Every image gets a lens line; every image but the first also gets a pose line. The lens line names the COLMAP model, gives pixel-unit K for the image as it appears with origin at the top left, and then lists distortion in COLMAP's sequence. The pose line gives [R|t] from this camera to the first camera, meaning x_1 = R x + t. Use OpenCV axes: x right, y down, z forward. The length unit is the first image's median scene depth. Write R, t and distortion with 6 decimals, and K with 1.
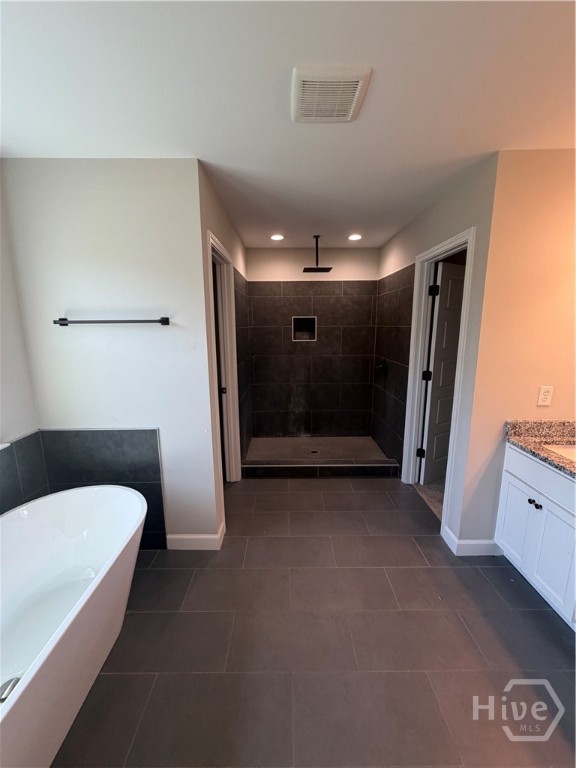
lens RADIAL K [[306.0, 0, 287.9], [0, 306.0, 381.1], [0, 0, 1]] dist [-0.000634, 0.000019]
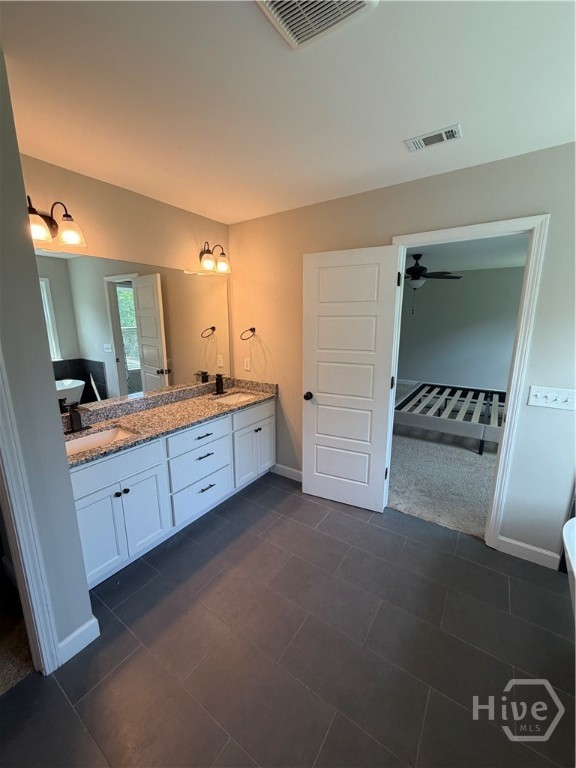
lens RADIAL K [[306.0, 0, 284.3], [0, 306.0, 386.5], [0, 0, 1]] dist [-0.000634, 0.000019]
pose [[-0.820352, -0.118010, 0.559550, -0.165023], [0.111920, 0.926421, 0.359468, -0.207725], [-0.560800, 0.357515, -0.746784, 1.072932]]
